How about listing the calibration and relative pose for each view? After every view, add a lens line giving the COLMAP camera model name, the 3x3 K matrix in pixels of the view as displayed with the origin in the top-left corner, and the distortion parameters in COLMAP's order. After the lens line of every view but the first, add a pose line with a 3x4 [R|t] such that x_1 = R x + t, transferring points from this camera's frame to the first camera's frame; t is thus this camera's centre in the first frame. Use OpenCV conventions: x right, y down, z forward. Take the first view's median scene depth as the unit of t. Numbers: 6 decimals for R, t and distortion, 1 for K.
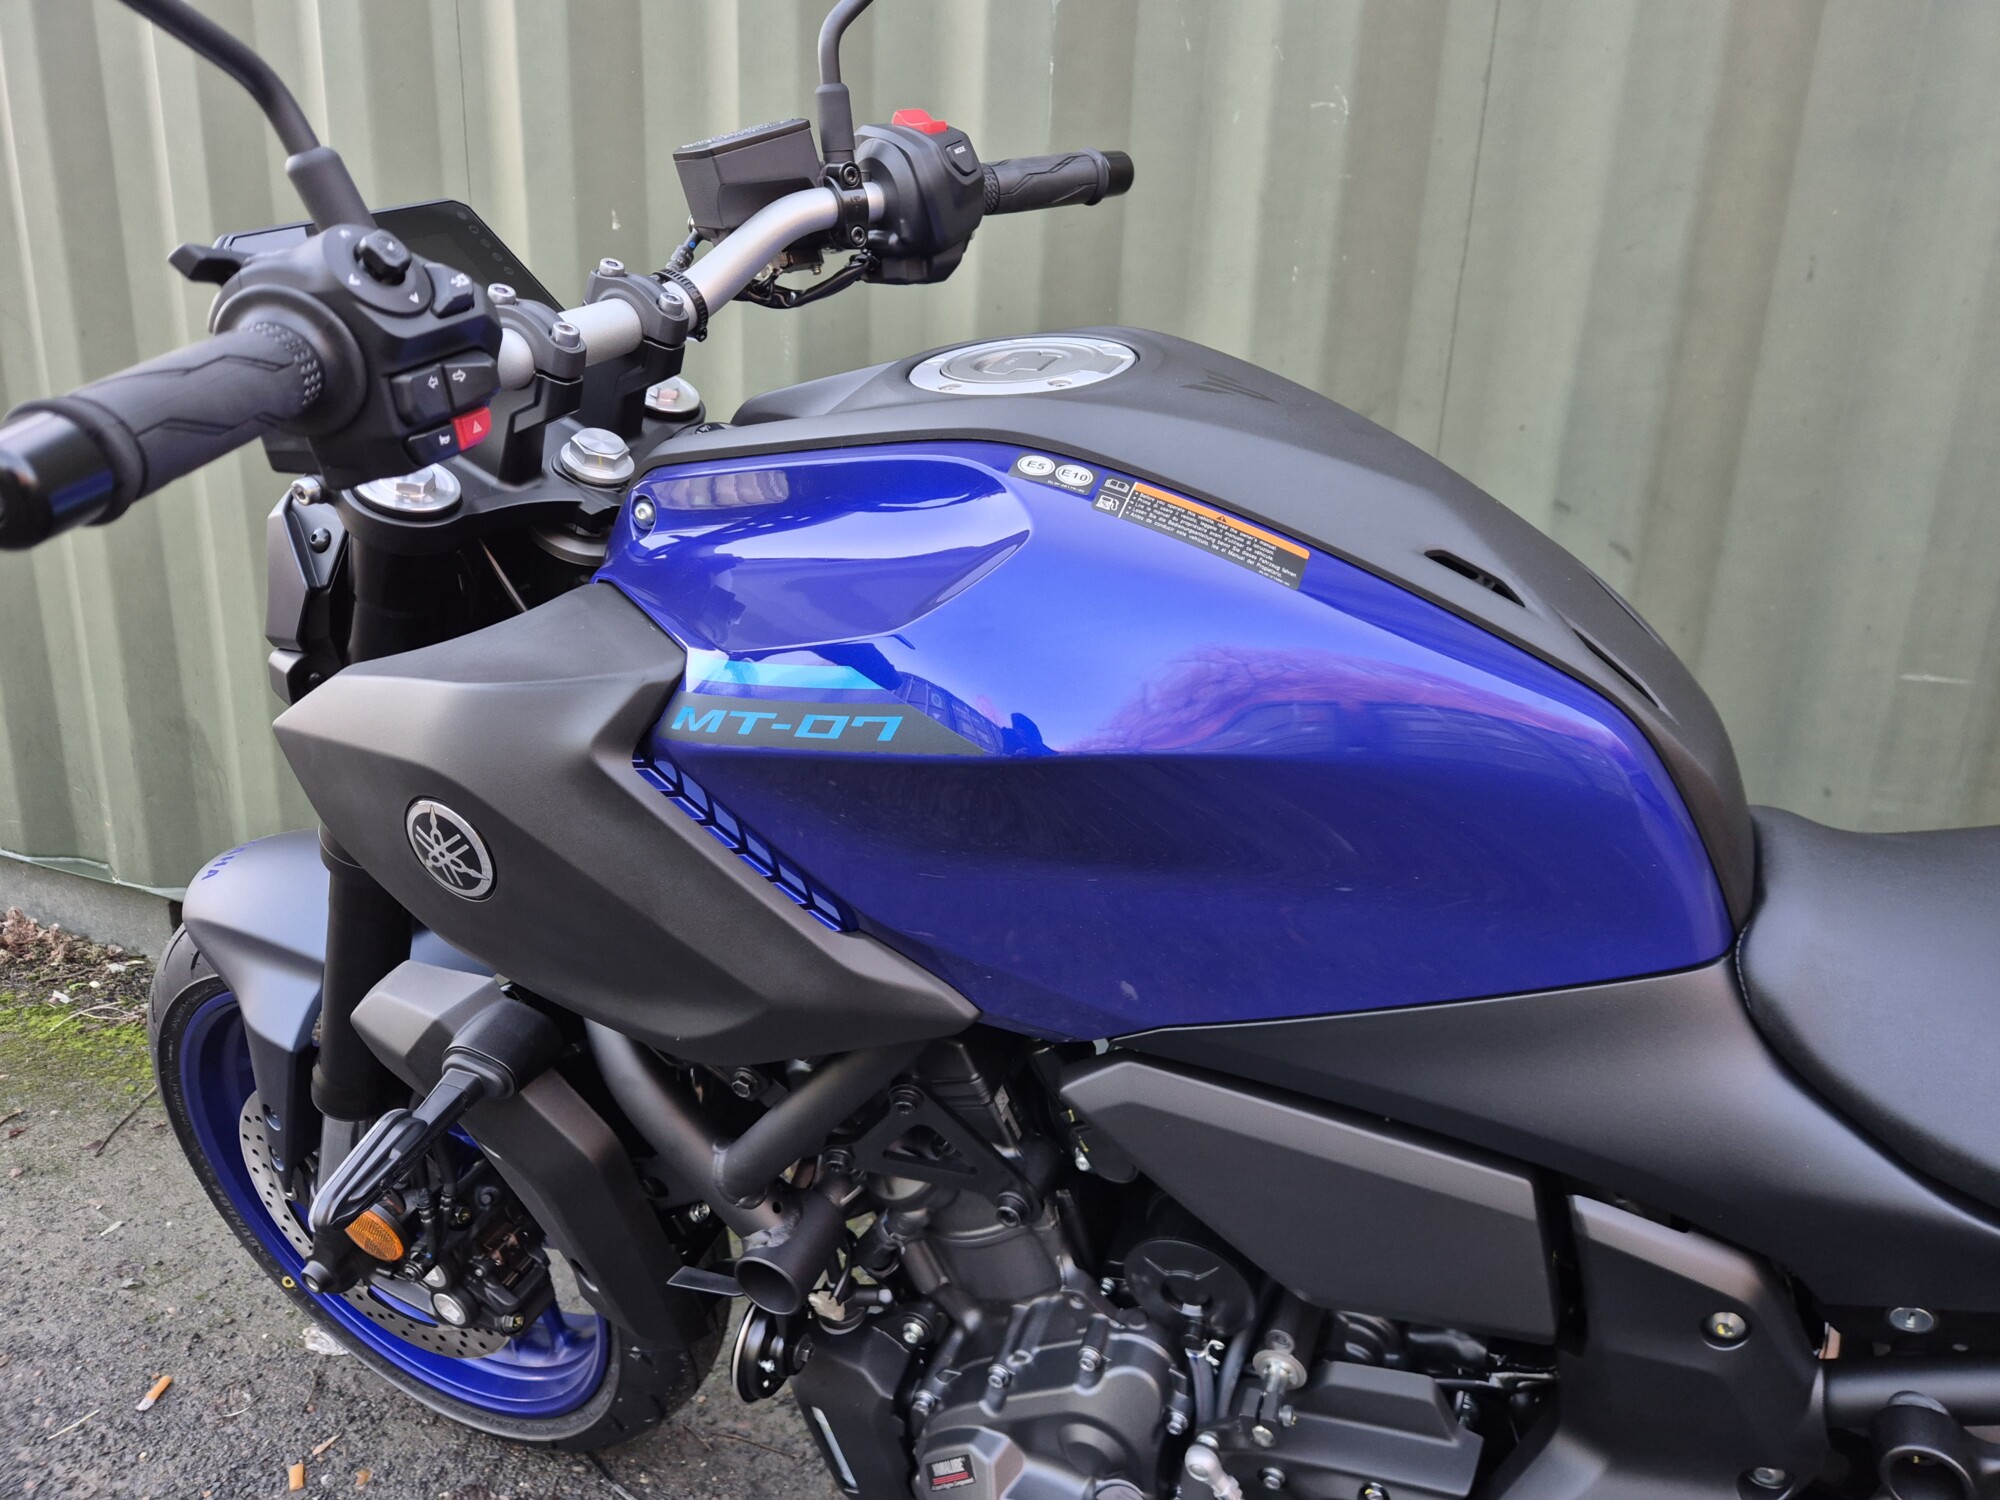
lens RADIAL K [[1348.1, 0, 989.3], [0, 1348.1, 750.7], [0, 0, 1]] dist [0.080391, -0.071231]
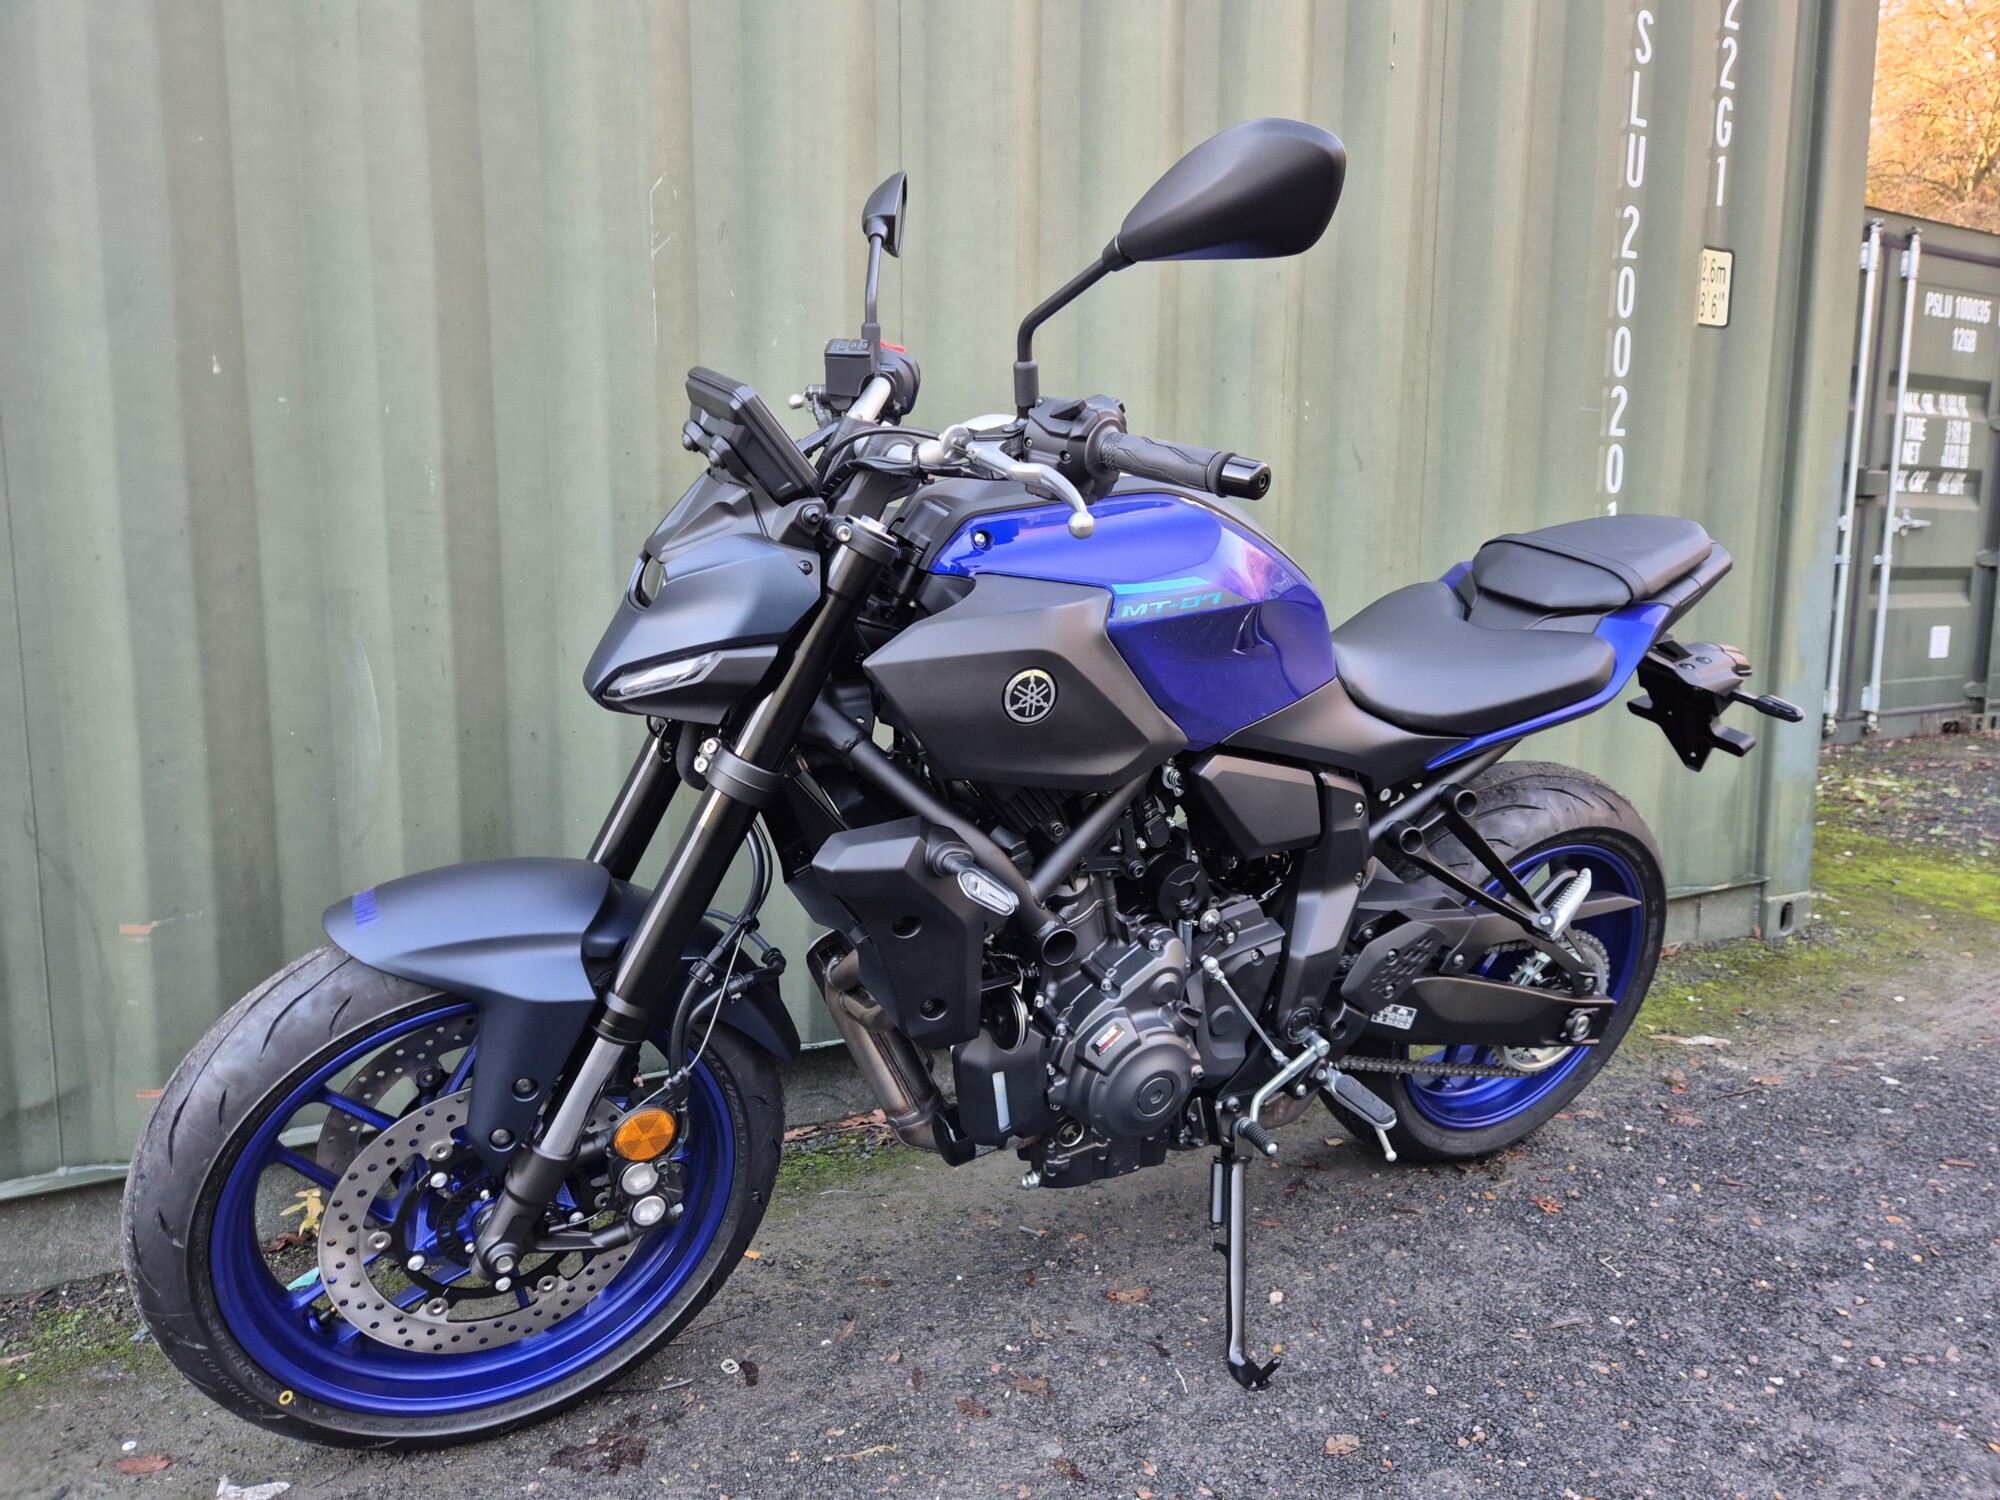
lens RADIAL K [[1348.1, 0, 999.1], [0, 1348.1, 733.0], [0, 0, 1]] dist [0.080391, -0.071231]
pose [[0.614328, -0.131309, 0.778048, -1.411570], [0.239833, 0.970477, -0.025582, 0.118638], [-0.751719, 0.202317, 0.627683, -0.136592]]
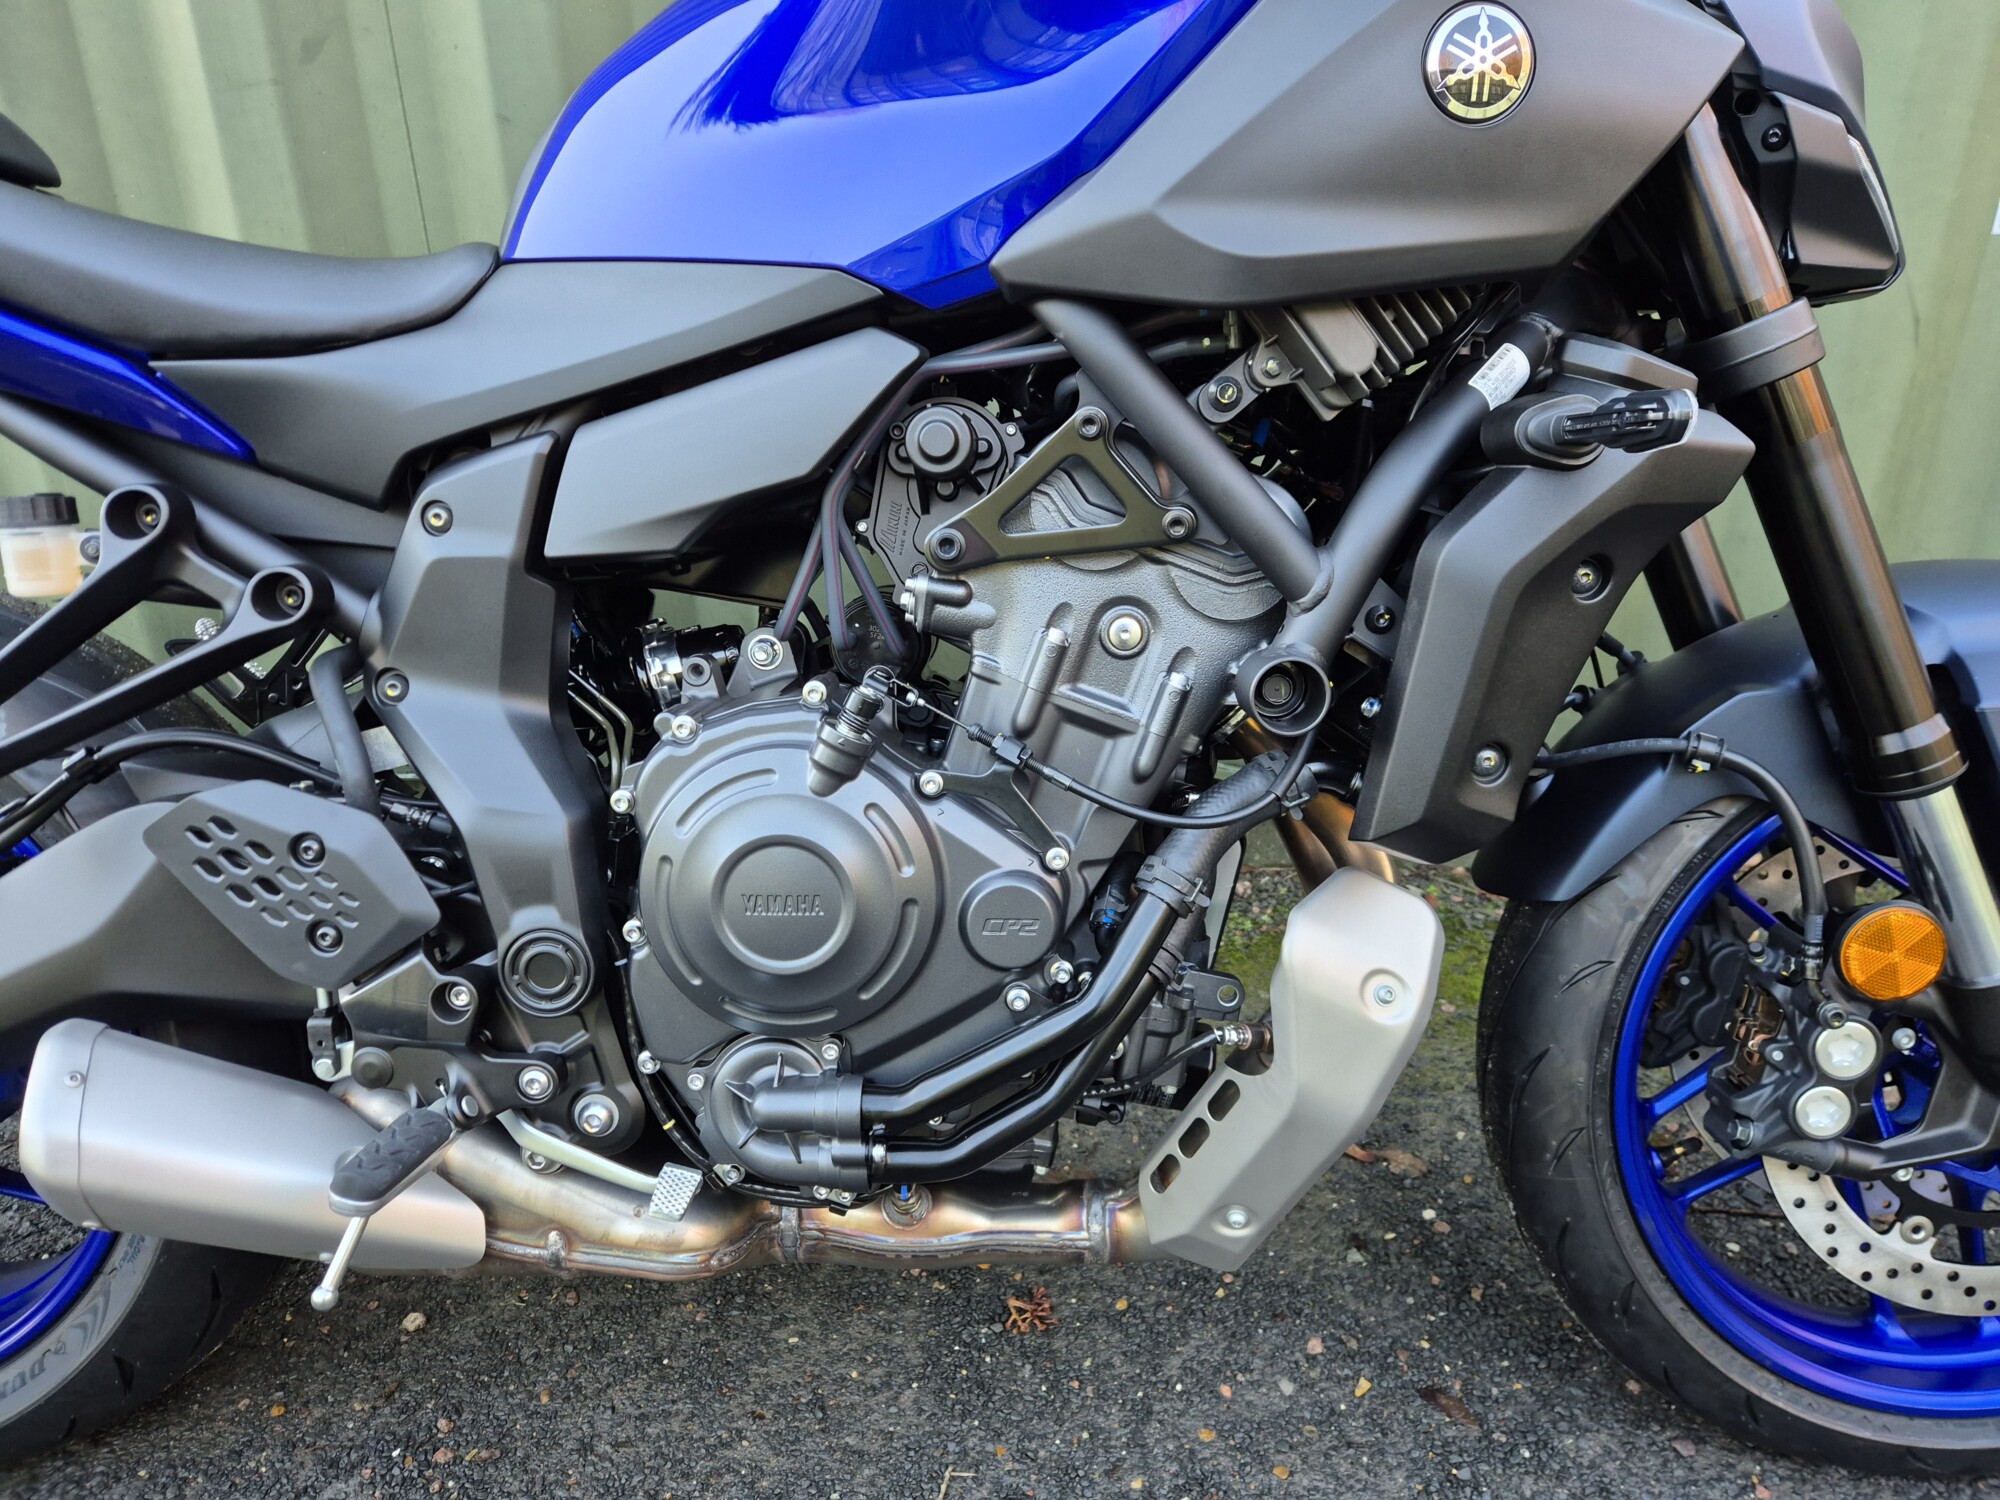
lens RADIAL K [[1348.1, 0, 1010.0], [0, 1348.1, 730.8], [0, 0, 1]] dist [0.080391, -0.071231]
pose [[0.928253, -0.185373, 0.322465, 0.501029], [0.142412, 0.978024, 0.152277, 0.299309], [-0.343607, -0.095429, 0.934252, -0.382066]]
